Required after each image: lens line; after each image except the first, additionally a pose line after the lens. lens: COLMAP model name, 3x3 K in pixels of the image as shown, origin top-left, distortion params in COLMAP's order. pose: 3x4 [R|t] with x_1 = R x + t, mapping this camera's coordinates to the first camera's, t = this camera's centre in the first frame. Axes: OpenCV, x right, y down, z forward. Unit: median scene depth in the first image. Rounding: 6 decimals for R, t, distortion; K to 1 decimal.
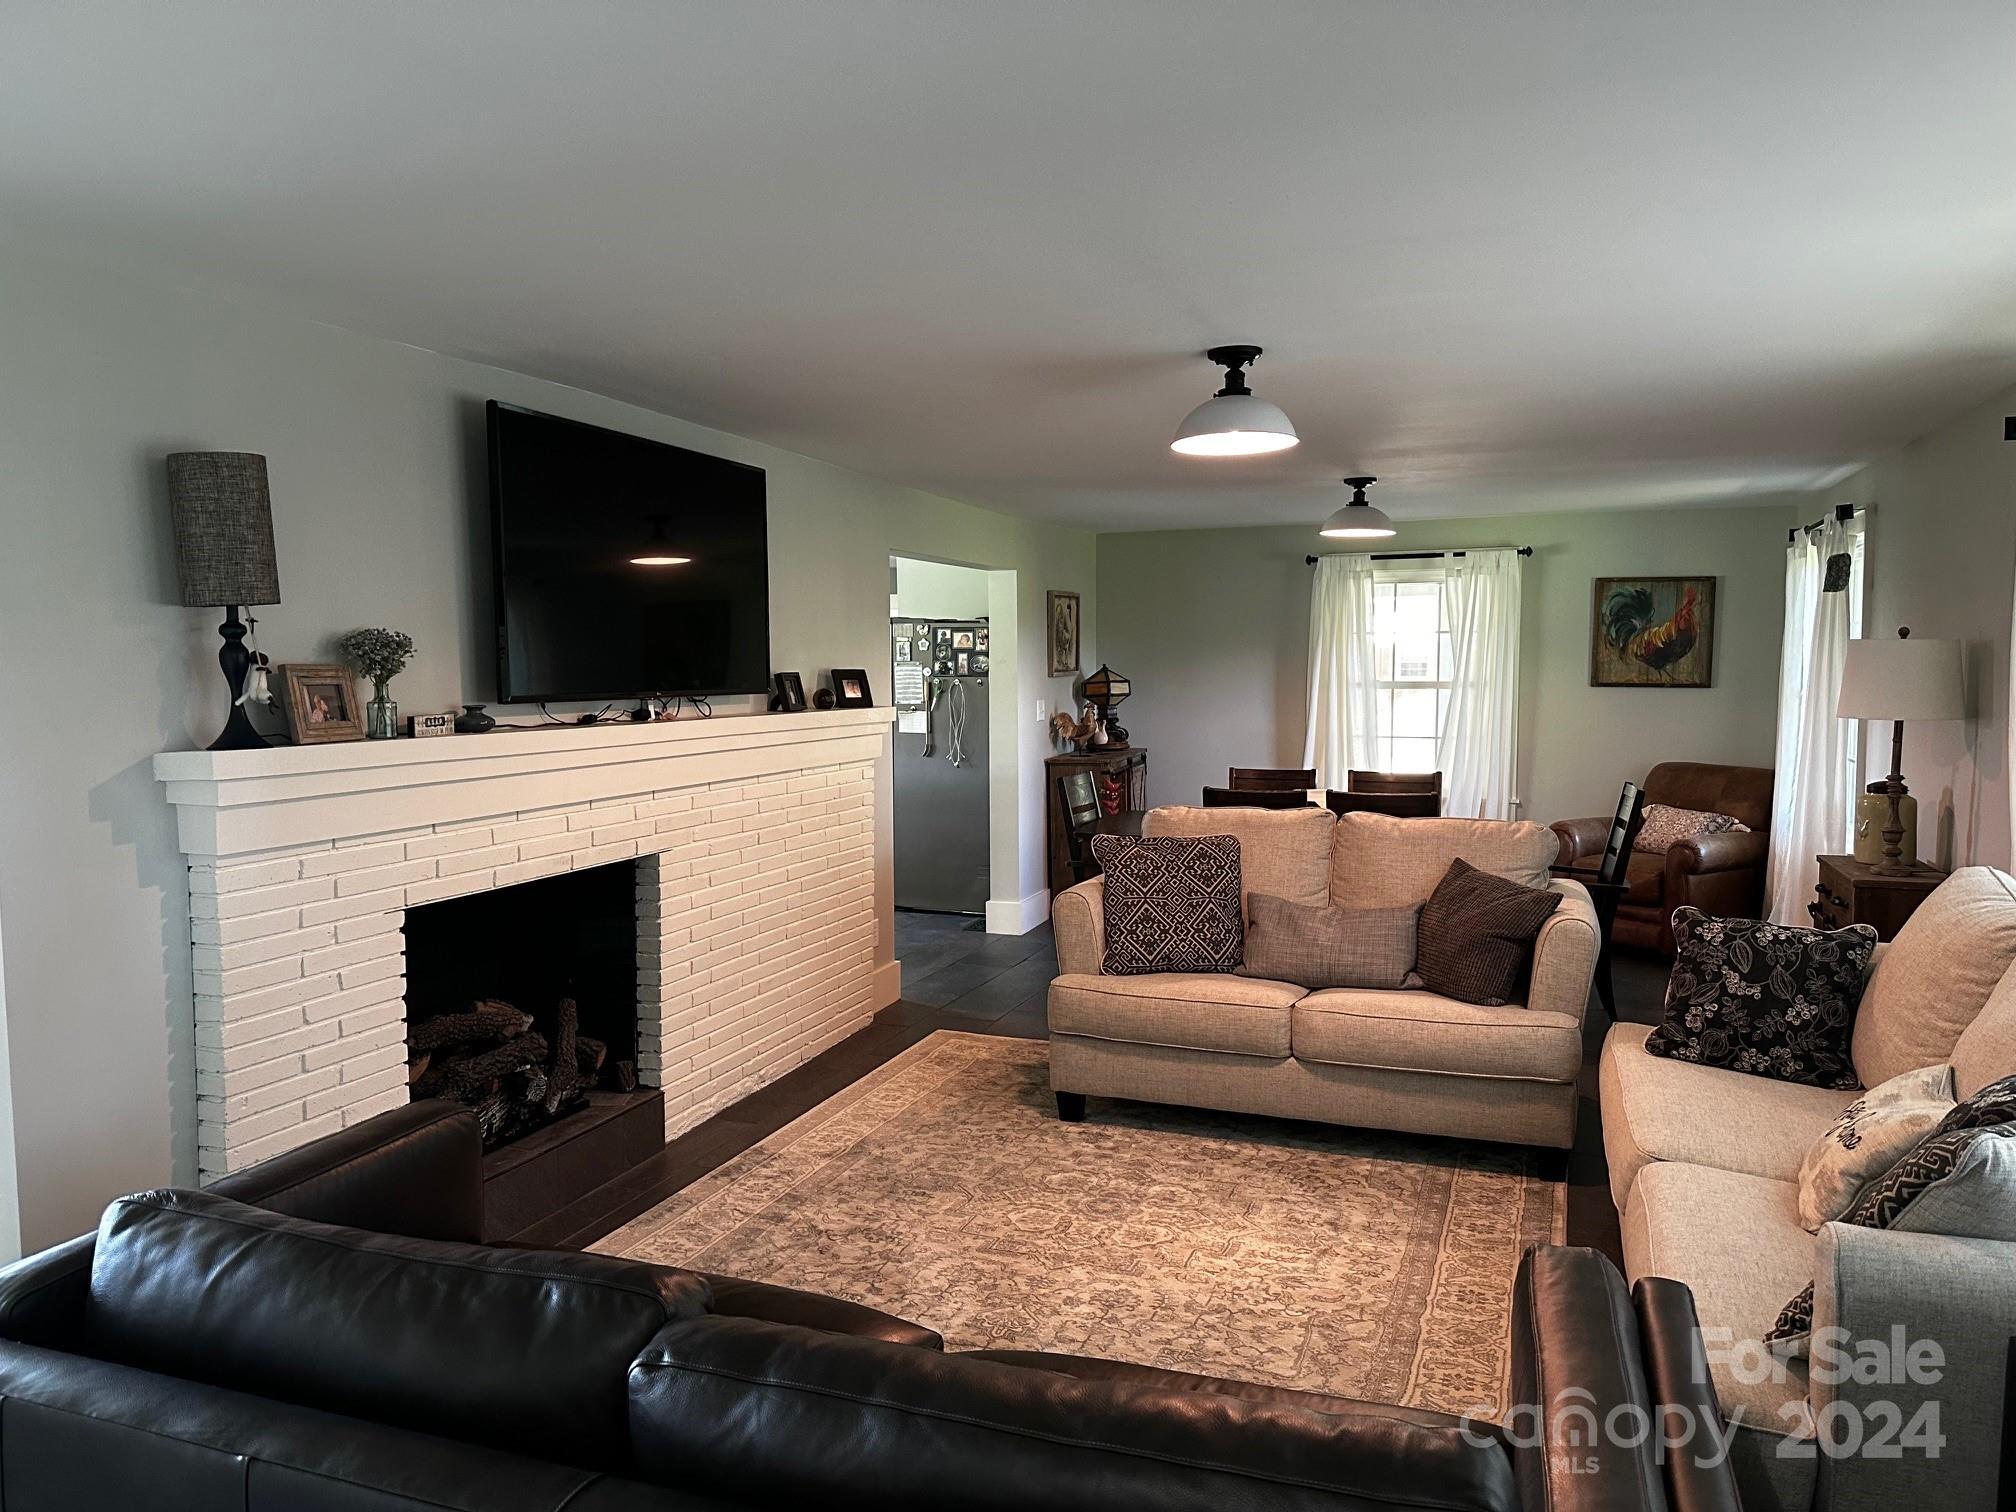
lens RADIAL K [[1419.9, 0, 1008.0], [0, 1419.9, 756.0], [0, 0, 1]] dist [0.124690, -0.176836]
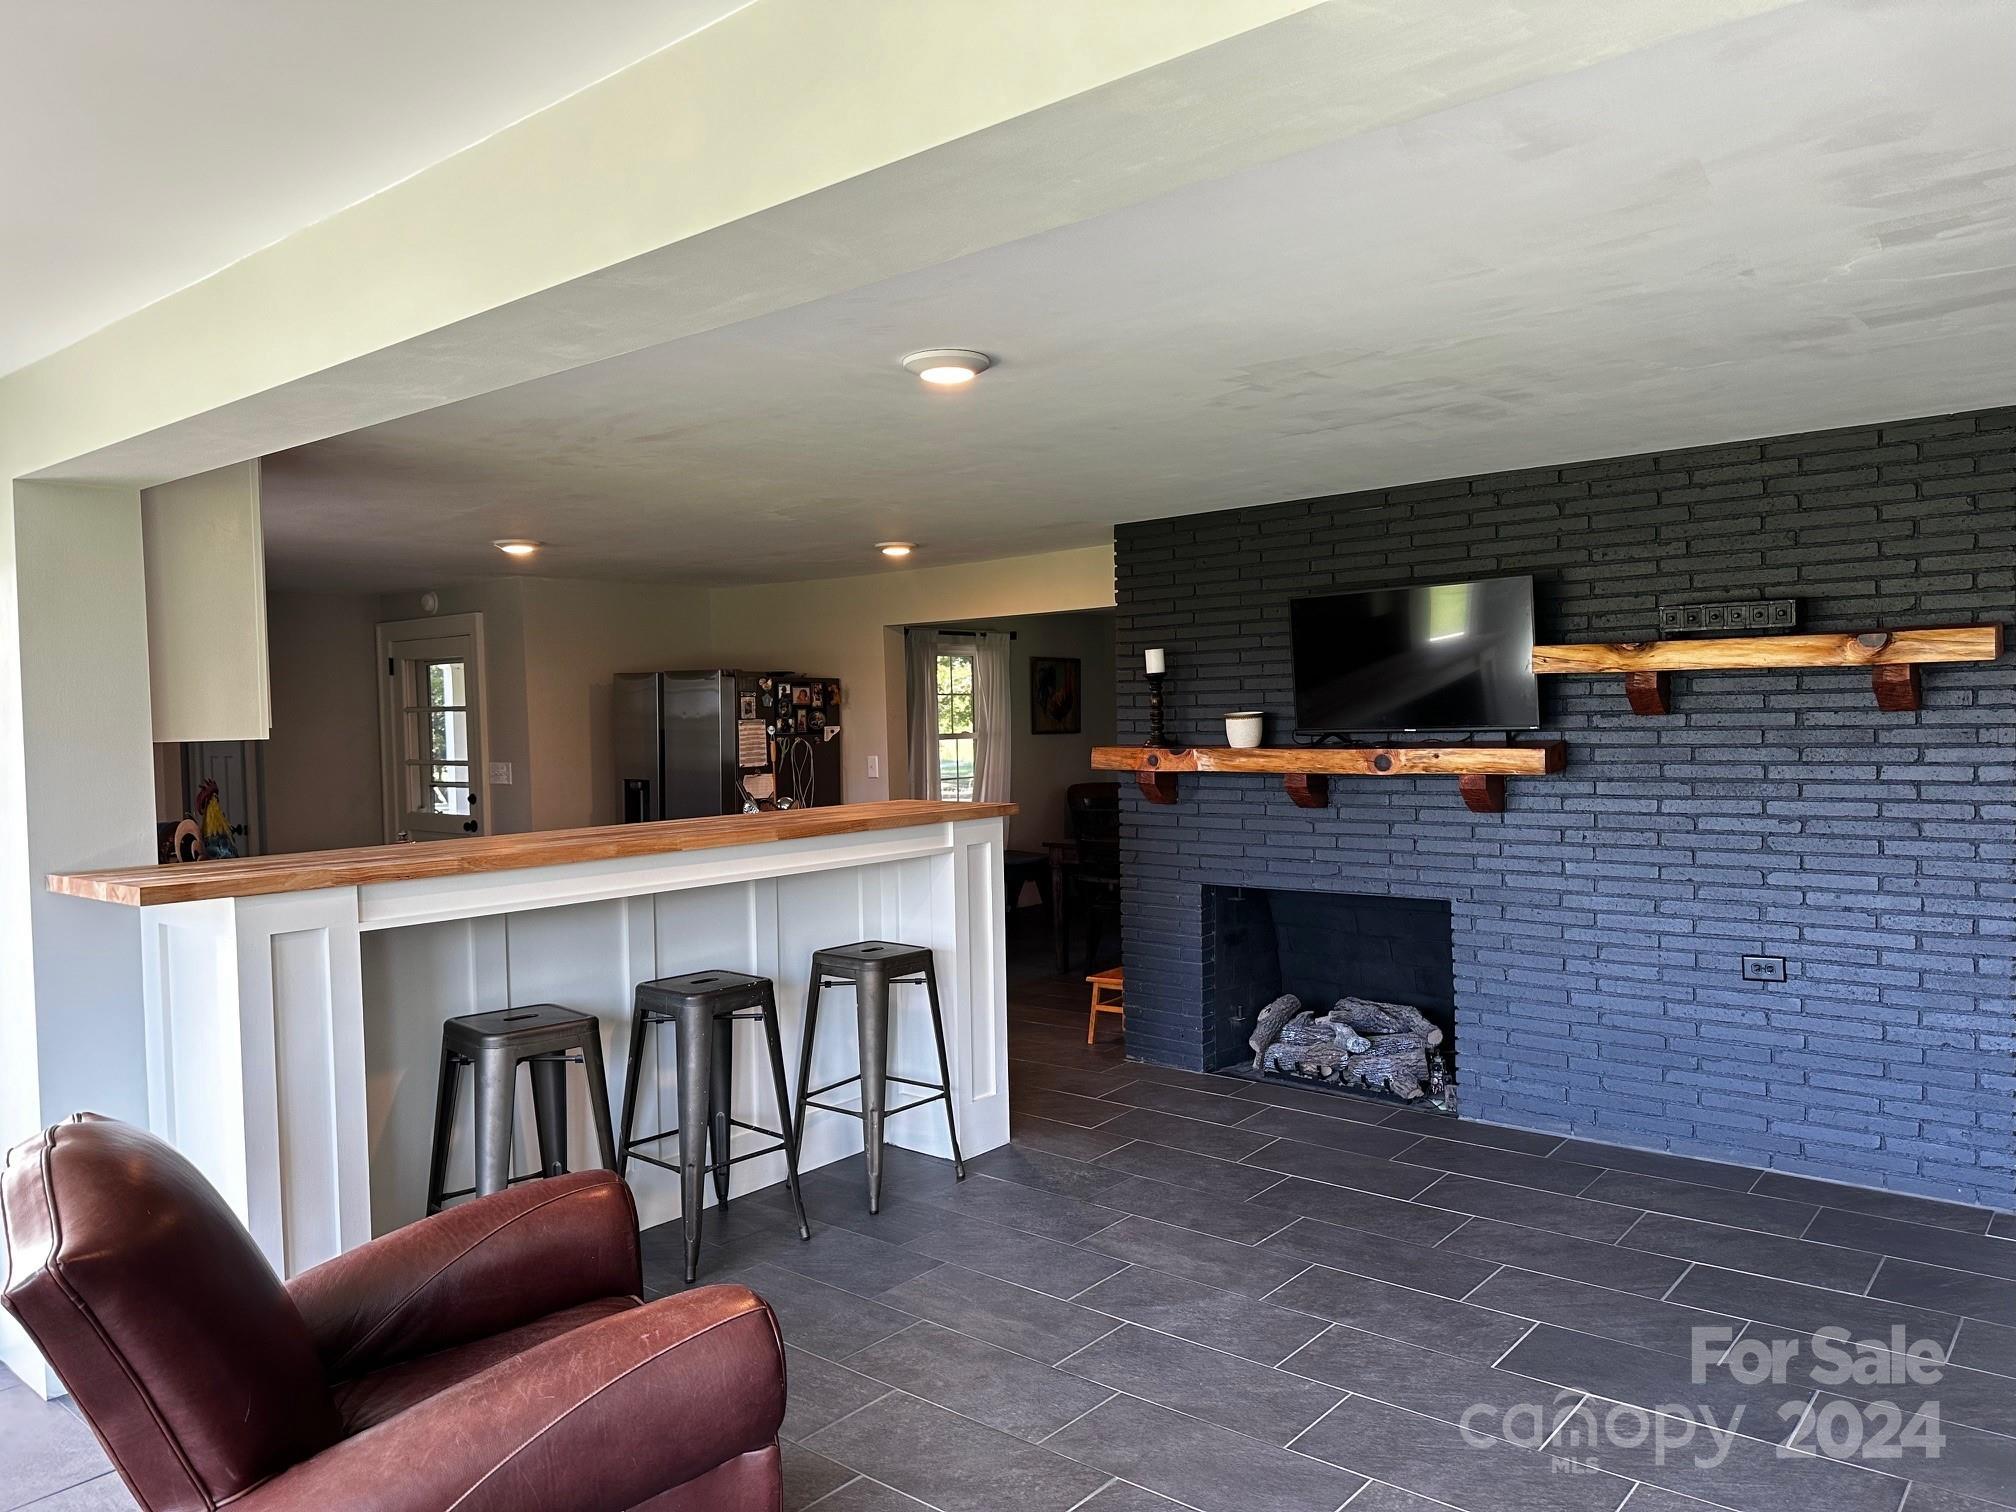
lens RADIAL K [[1419.9, 0, 1008.0], [0, 1419.9, 756.0], [0, 0, 1]] dist [0.124690, -0.176836]
pose [[0.343889, -0.030115, 0.938527, -1.472309], [0.097016, 0.995276, -0.003612, -0.040989], [-0.933985, 0.092295, 0.345186, 0.912126]]
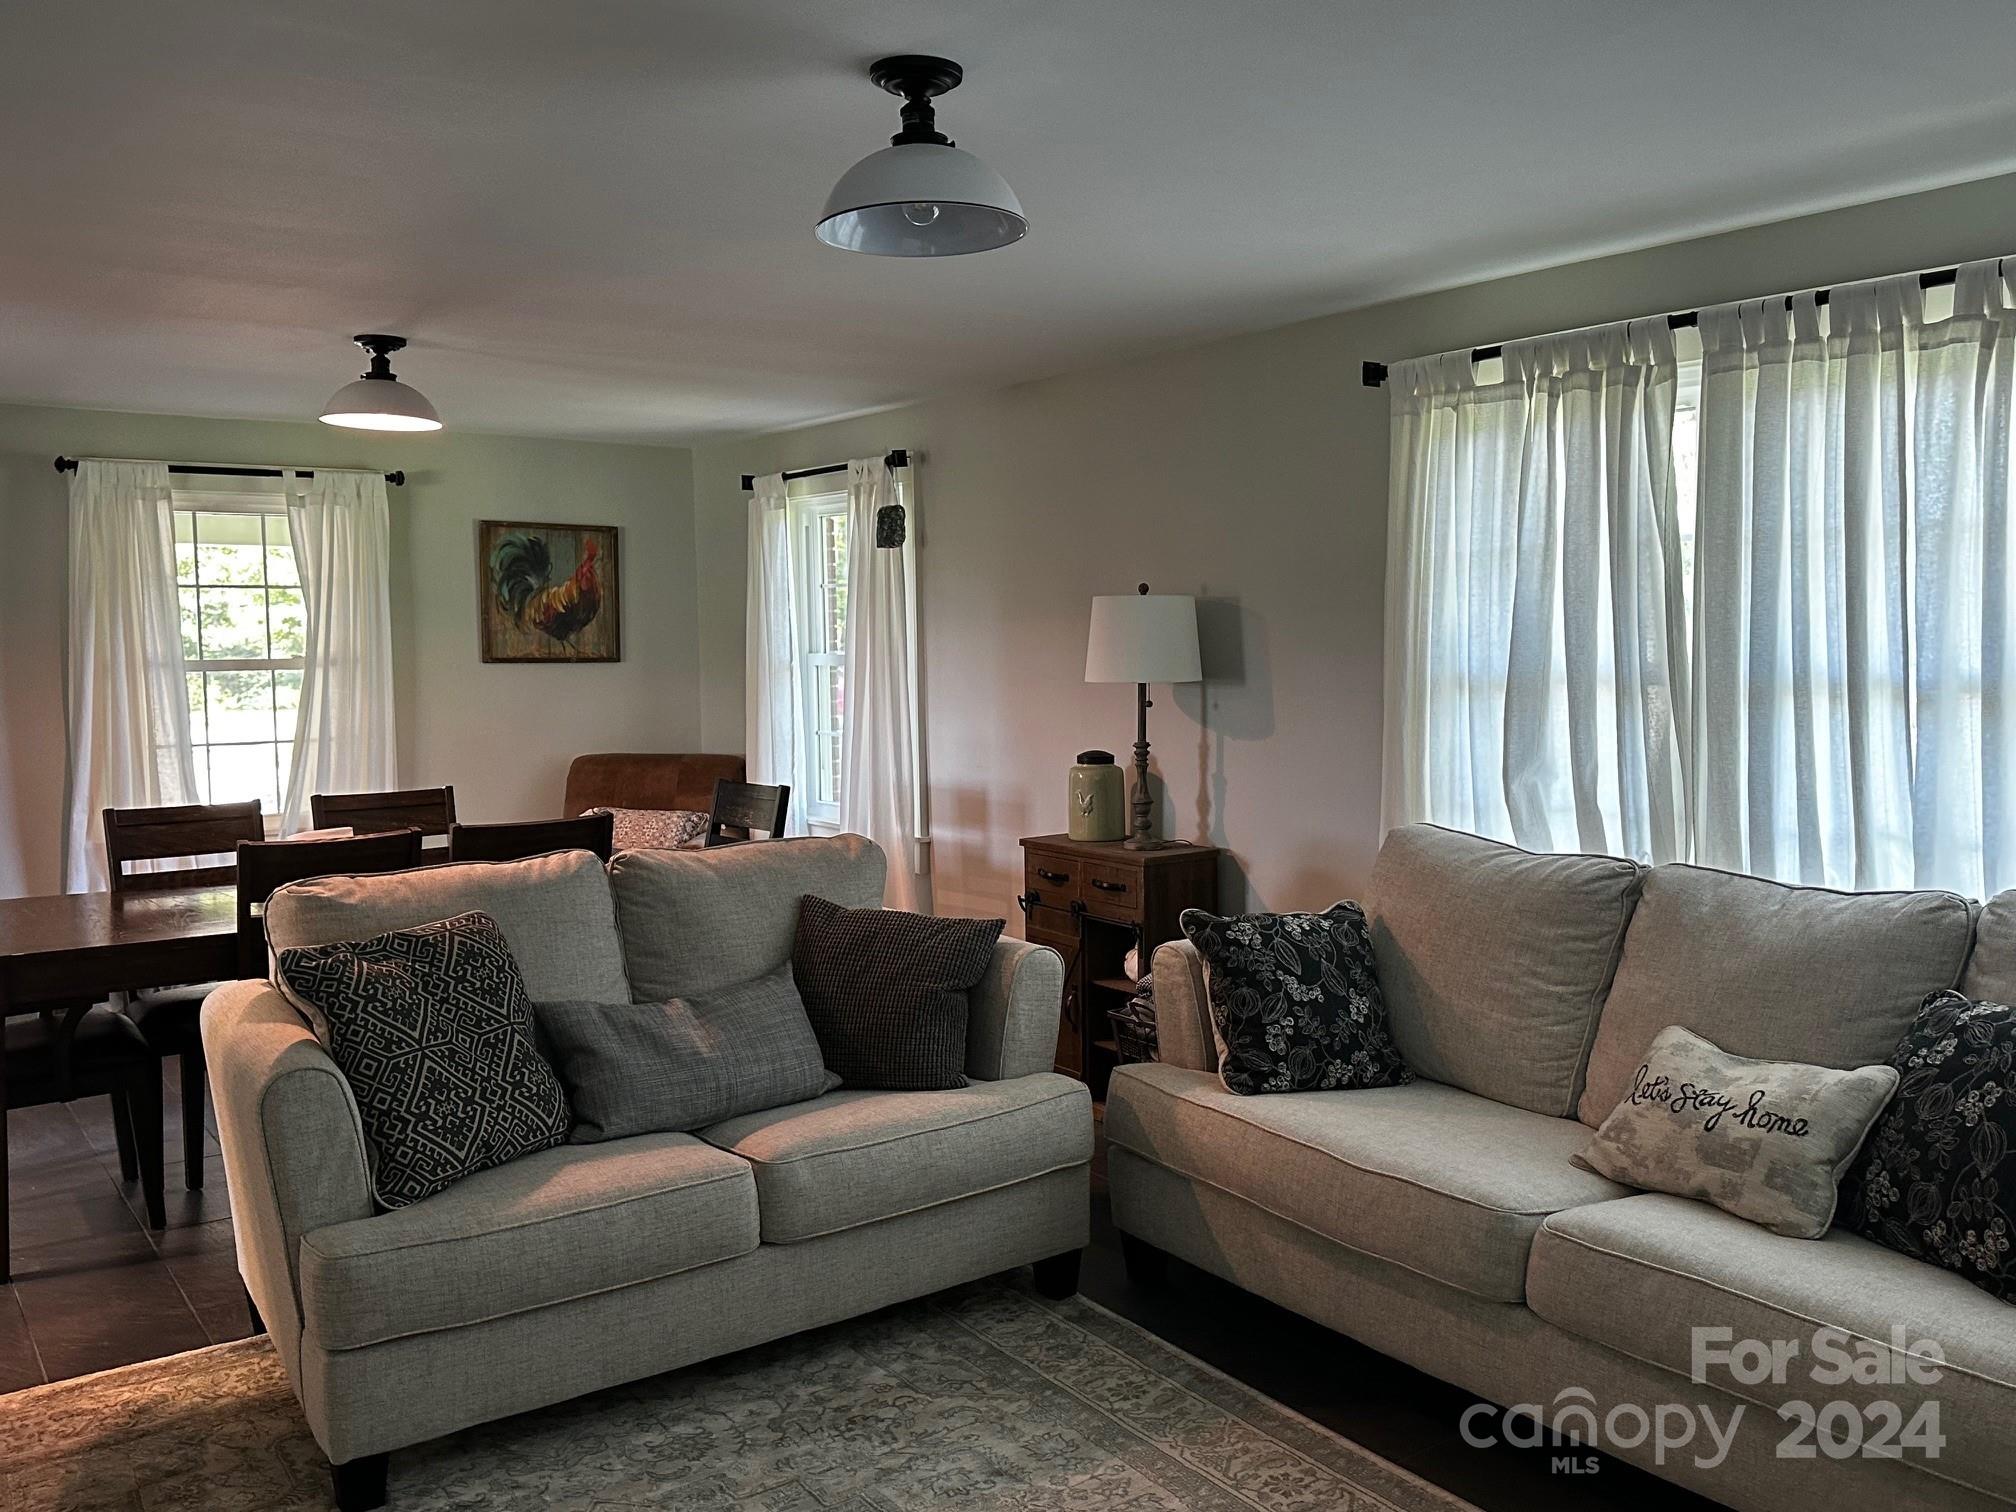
lens RADIAL K [[1672.7, 0, 1008.0], [0, 1672.7, 756.0], [0, 0, 1]] dist [0.186081, -0.359716]
pose [[0.553533, -0.066092, 0.830200, -0.316317], [0.066066, 0.997189, 0.035336, -0.020571], [-0.830202, 0.035289, 0.556344, 0.449061]]
